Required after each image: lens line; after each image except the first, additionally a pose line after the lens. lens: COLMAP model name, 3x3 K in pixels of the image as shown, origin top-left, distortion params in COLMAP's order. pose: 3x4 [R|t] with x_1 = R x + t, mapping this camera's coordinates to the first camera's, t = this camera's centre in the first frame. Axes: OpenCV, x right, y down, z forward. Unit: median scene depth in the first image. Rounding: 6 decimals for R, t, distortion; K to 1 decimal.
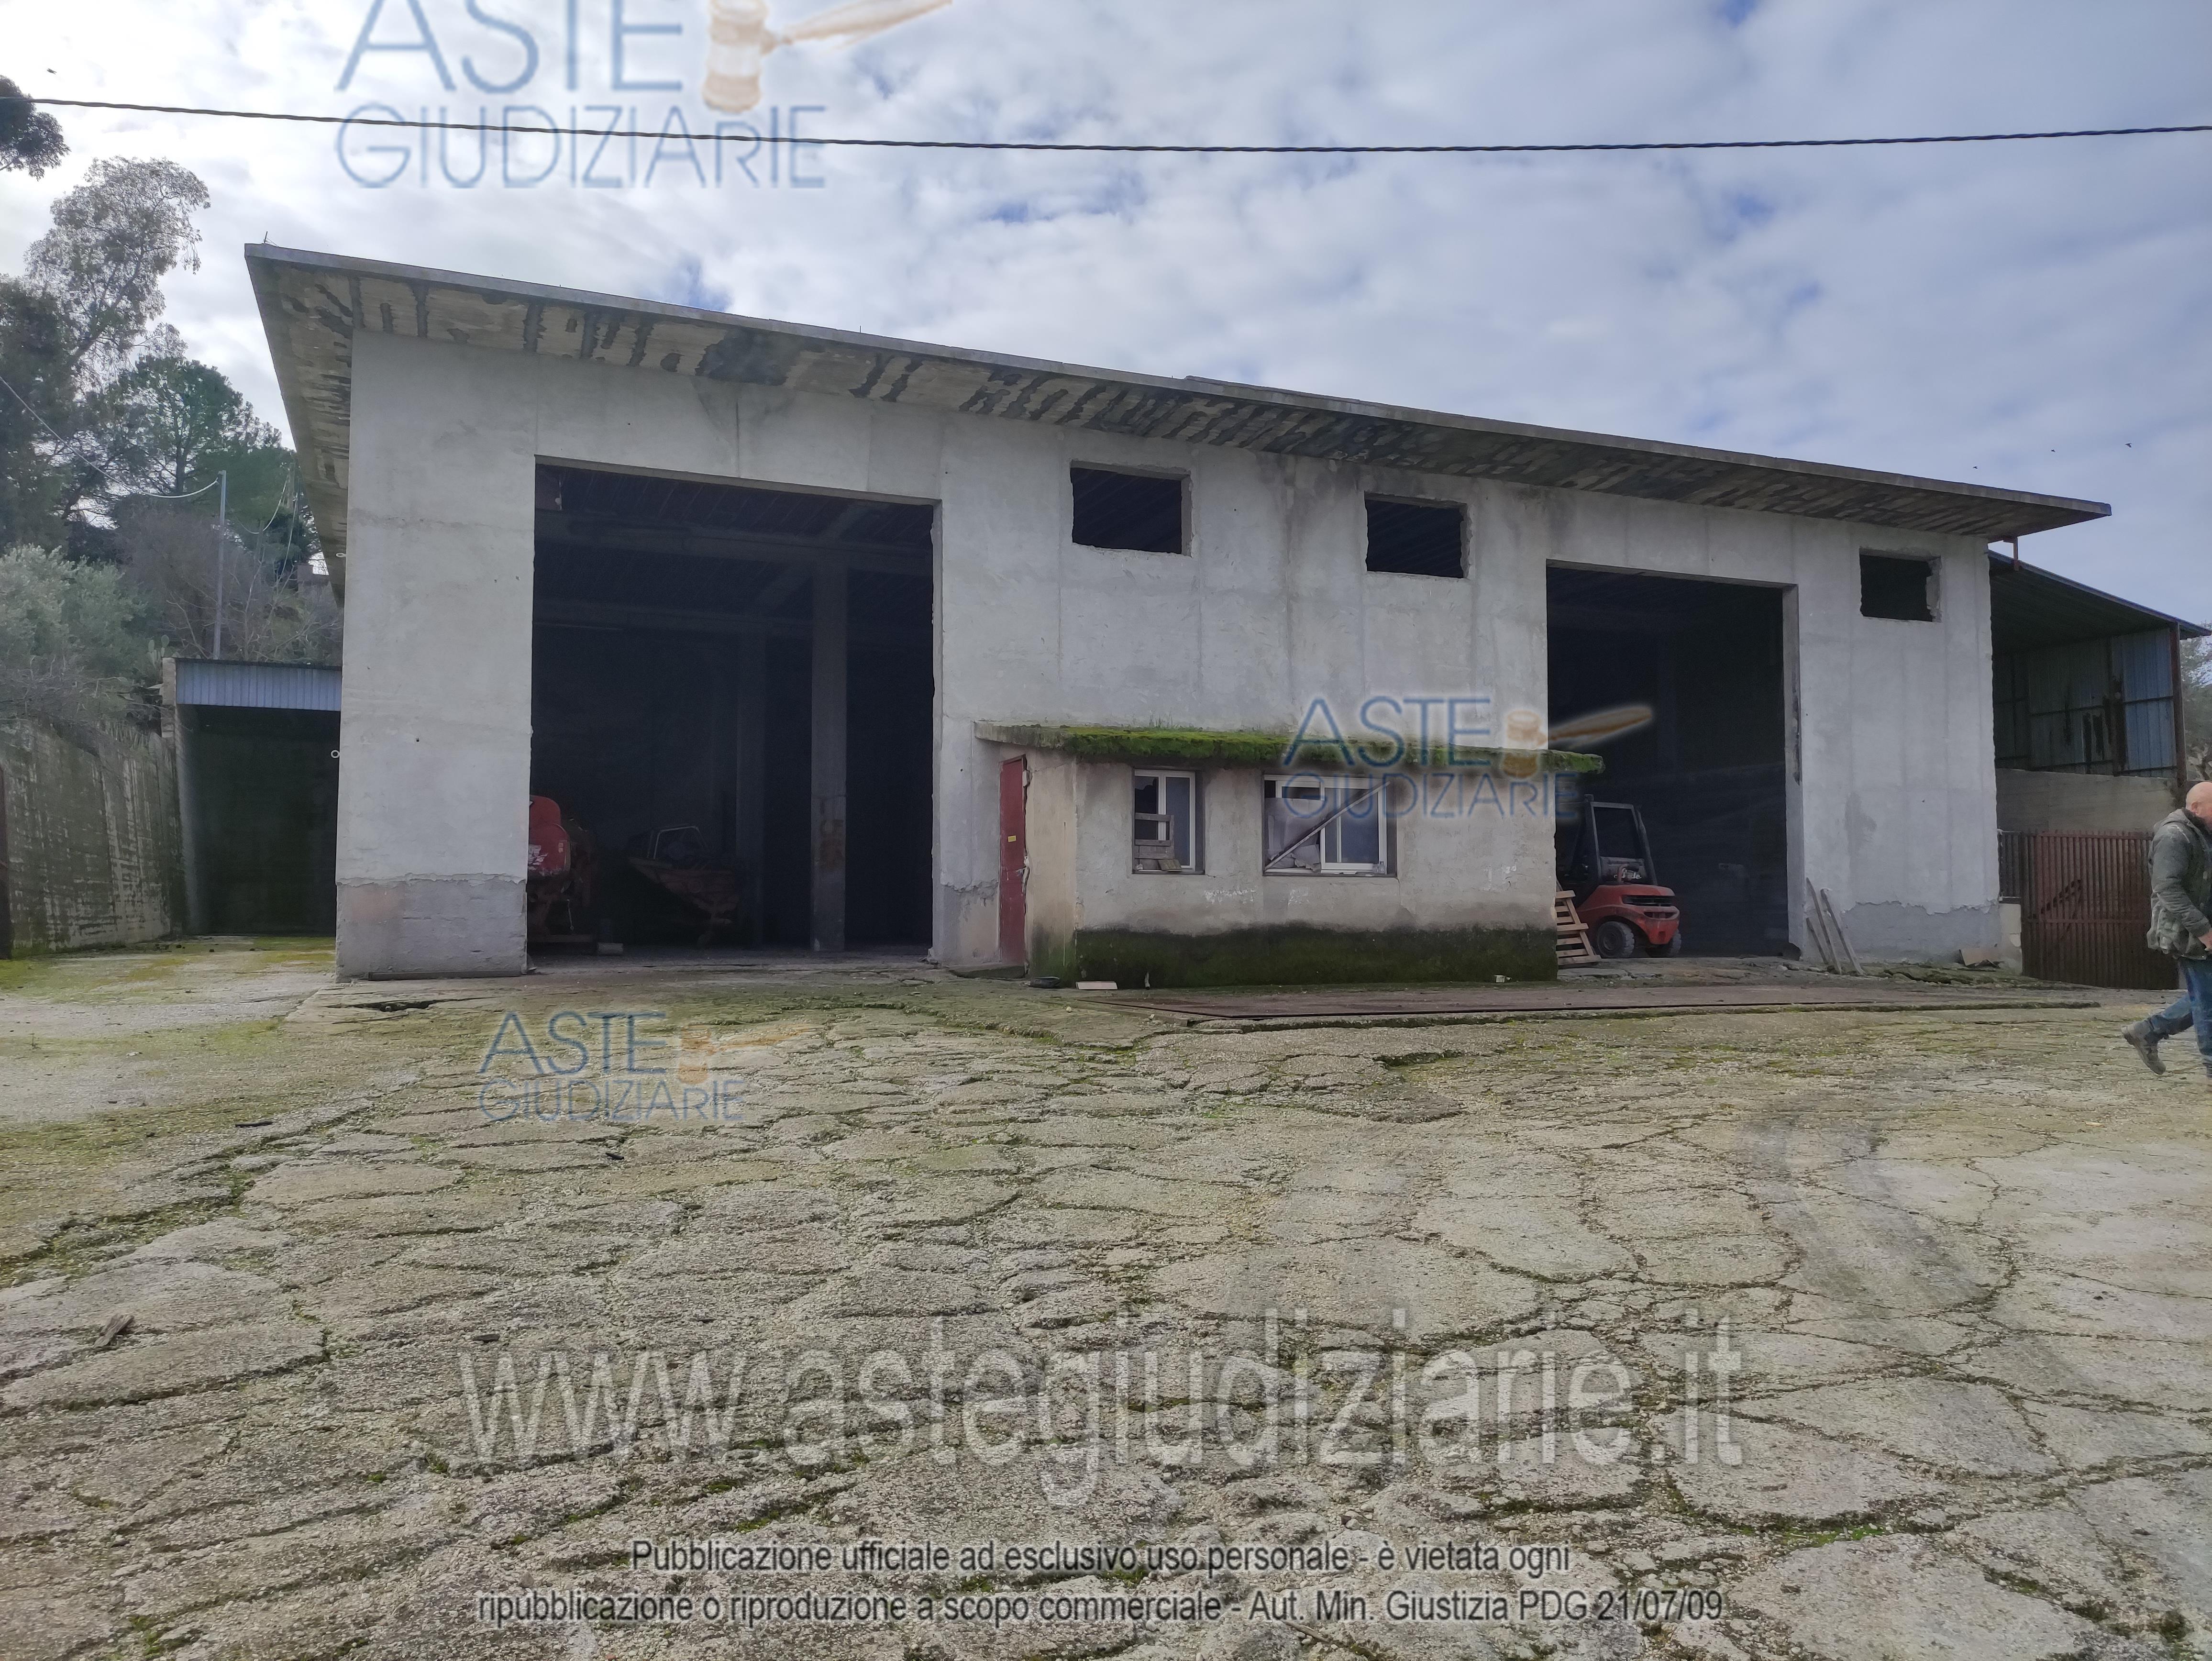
lens RADIAL K [[1632.7, 0, 1108.1], [0, 1632.7, 824.1], [0, 0, 1]] dist [0.041928, -0.020468]
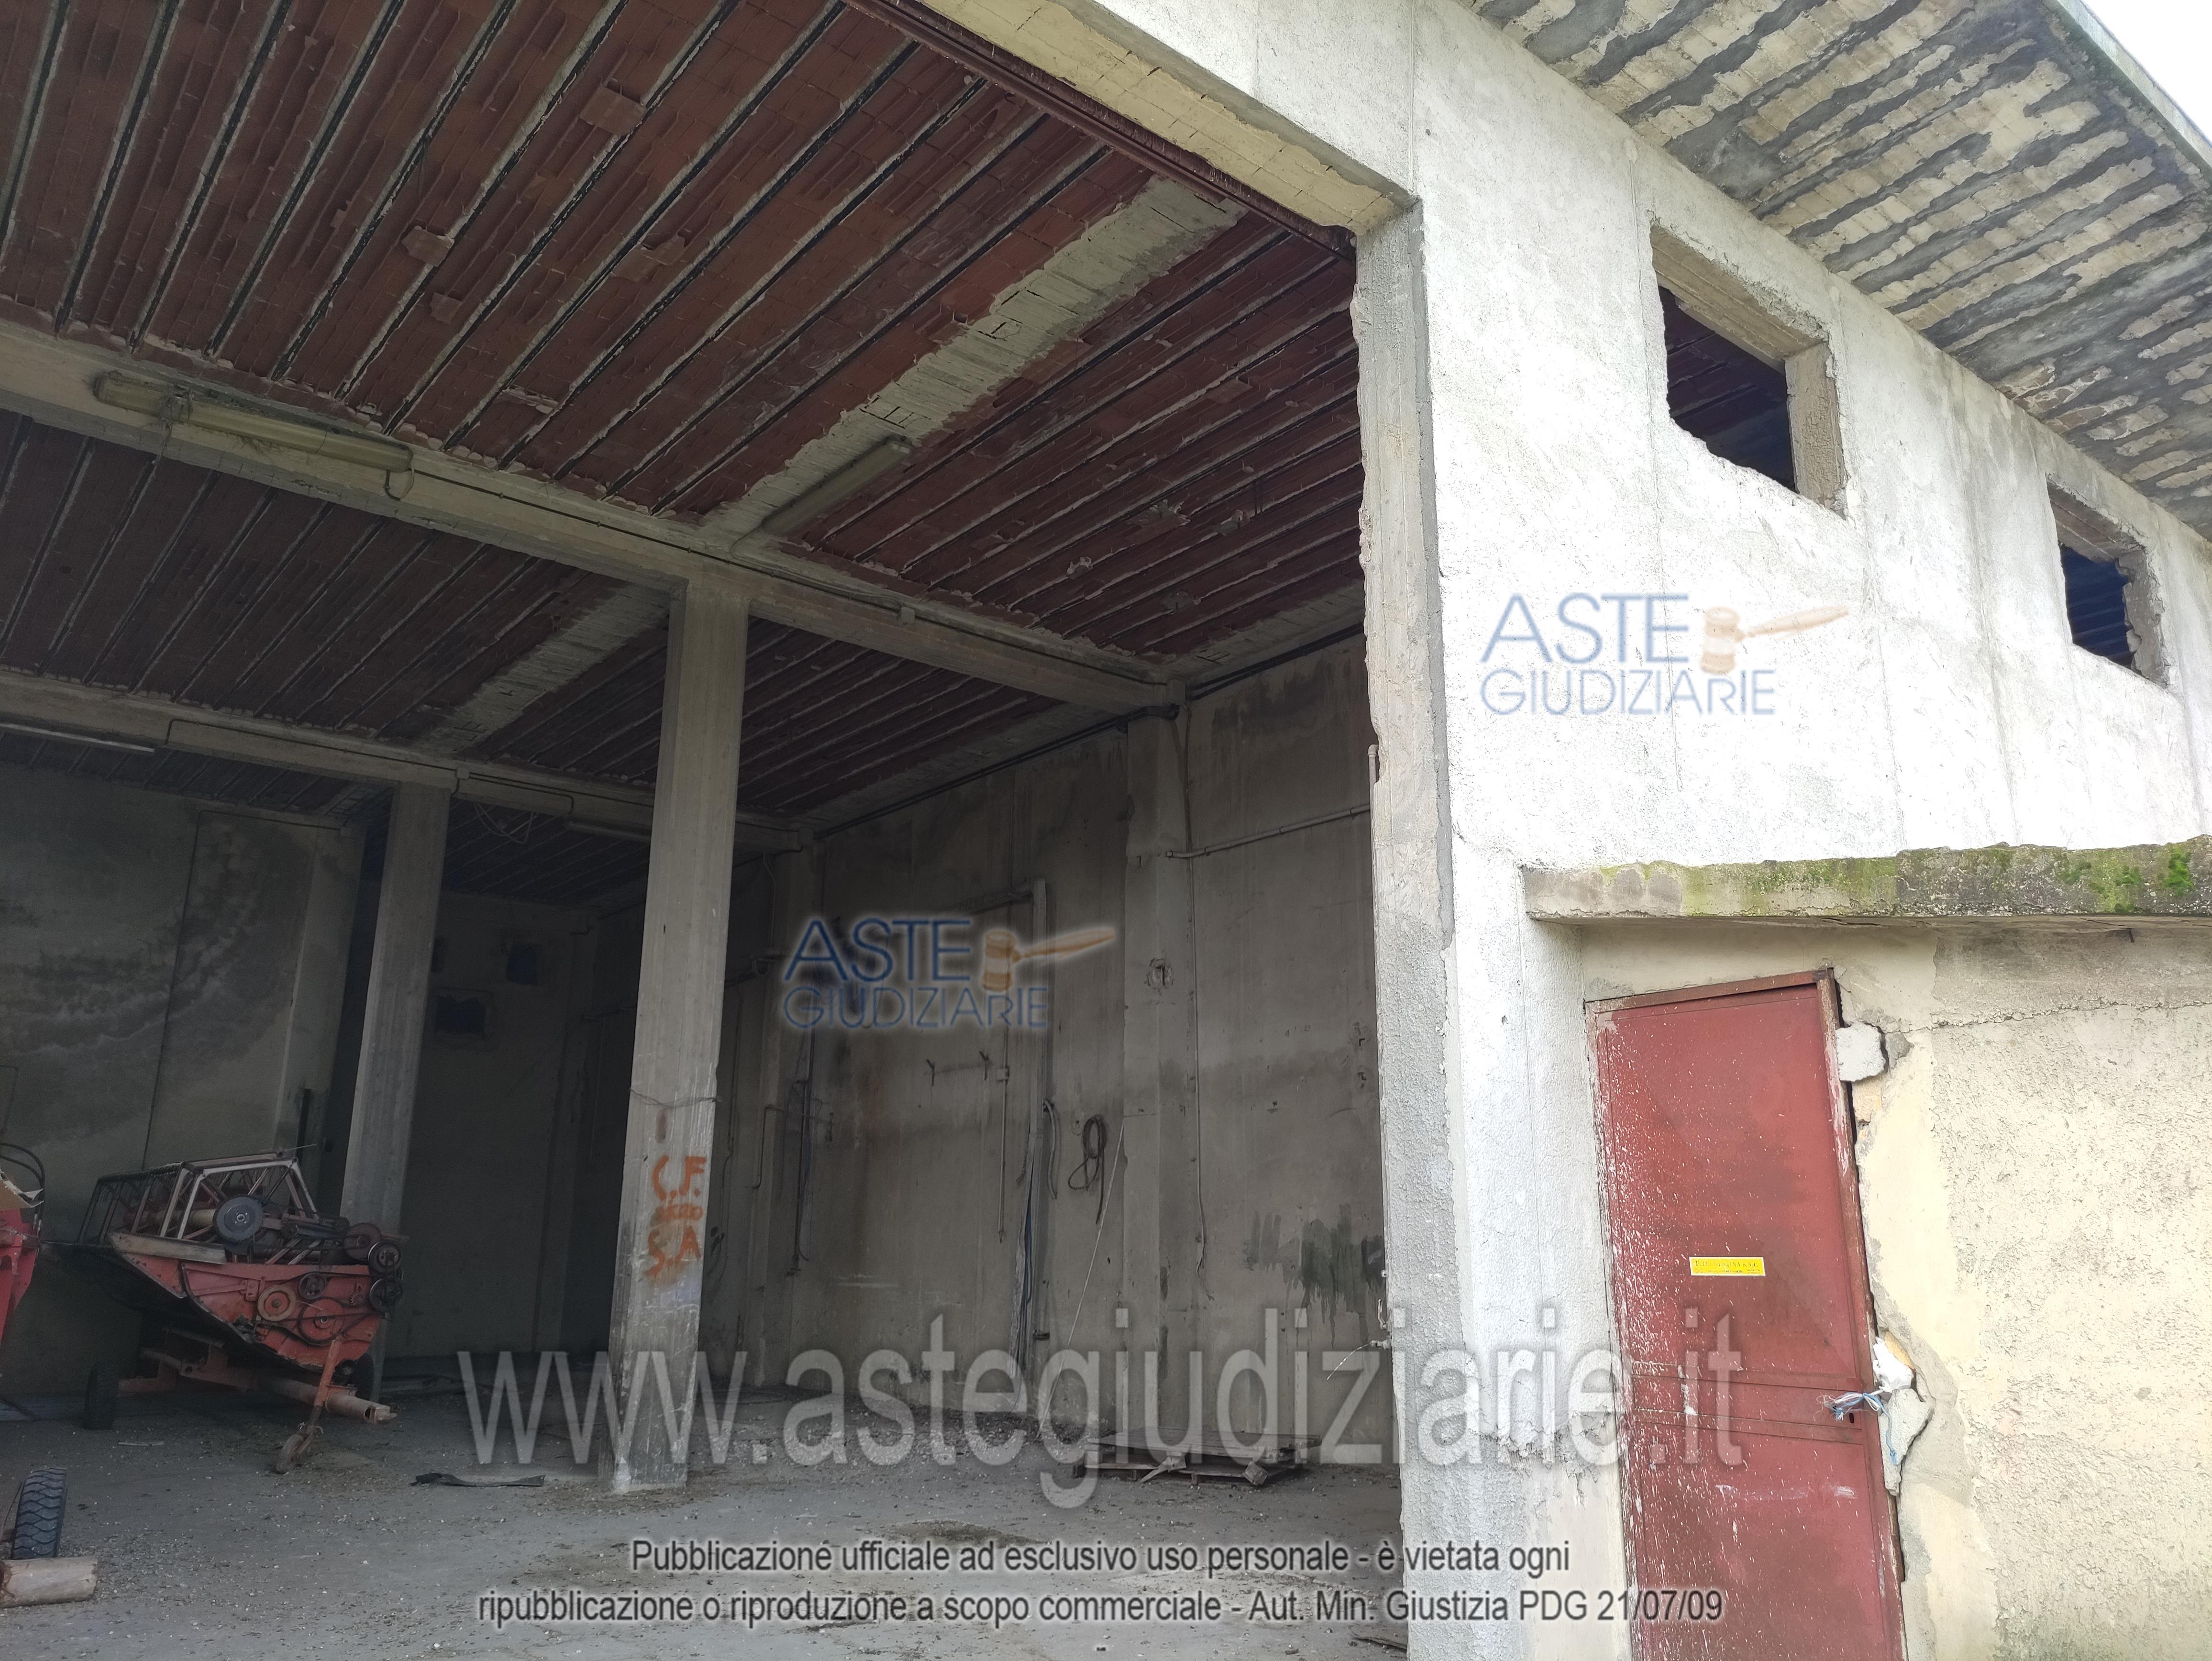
lens RADIAL K [[1632.7, 0, 1099.0], [0, 1632.7, 832.9], [0, 0, 1]] dist [0.041928, -0.020468]
pose [[0.960244, 0.081157, 0.267104, -0.185810], [-0.026405, 0.978925, -0.202508, -0.001515], [-0.277910, 0.187404, 0.942150, 0.553228]]
